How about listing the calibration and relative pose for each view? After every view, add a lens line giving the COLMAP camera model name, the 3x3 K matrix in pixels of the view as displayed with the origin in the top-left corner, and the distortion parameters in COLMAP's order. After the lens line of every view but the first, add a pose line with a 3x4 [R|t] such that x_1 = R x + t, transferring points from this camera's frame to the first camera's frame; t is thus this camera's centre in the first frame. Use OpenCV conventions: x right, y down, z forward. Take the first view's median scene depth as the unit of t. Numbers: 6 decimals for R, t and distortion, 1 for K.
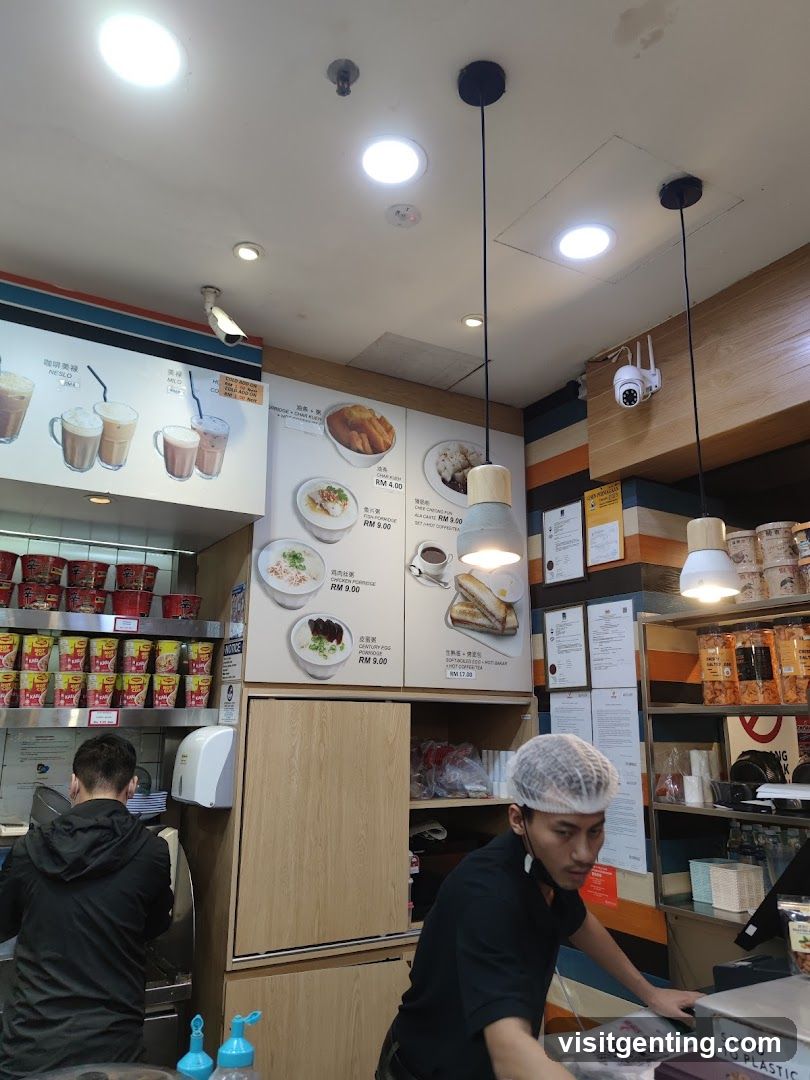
lens RADIAL K [[811.1, 0, 405.0], [0, 811.1, 540.0], [0, 0, 1]] dist [0.045072, -0.046346]
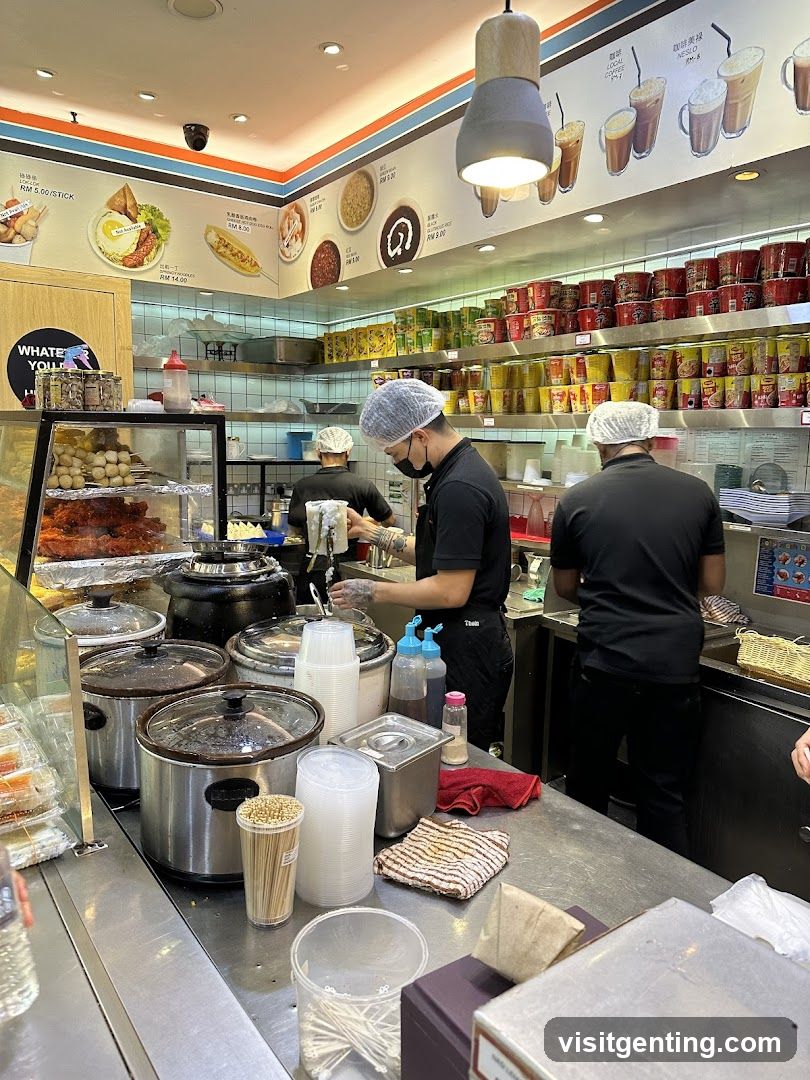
lens RADIAL K [[811.1, 0, 405.0], [0, 811.1, 540.0], [0, 0, 1]] dist [0.045072, -0.046346]
pose [[0.036165, 0.118252, -0.992325, 0.481738], [0.205797, 0.970810, 0.123188, 0.132322], [0.977926, -0.208673, 0.010774, 0.498545]]
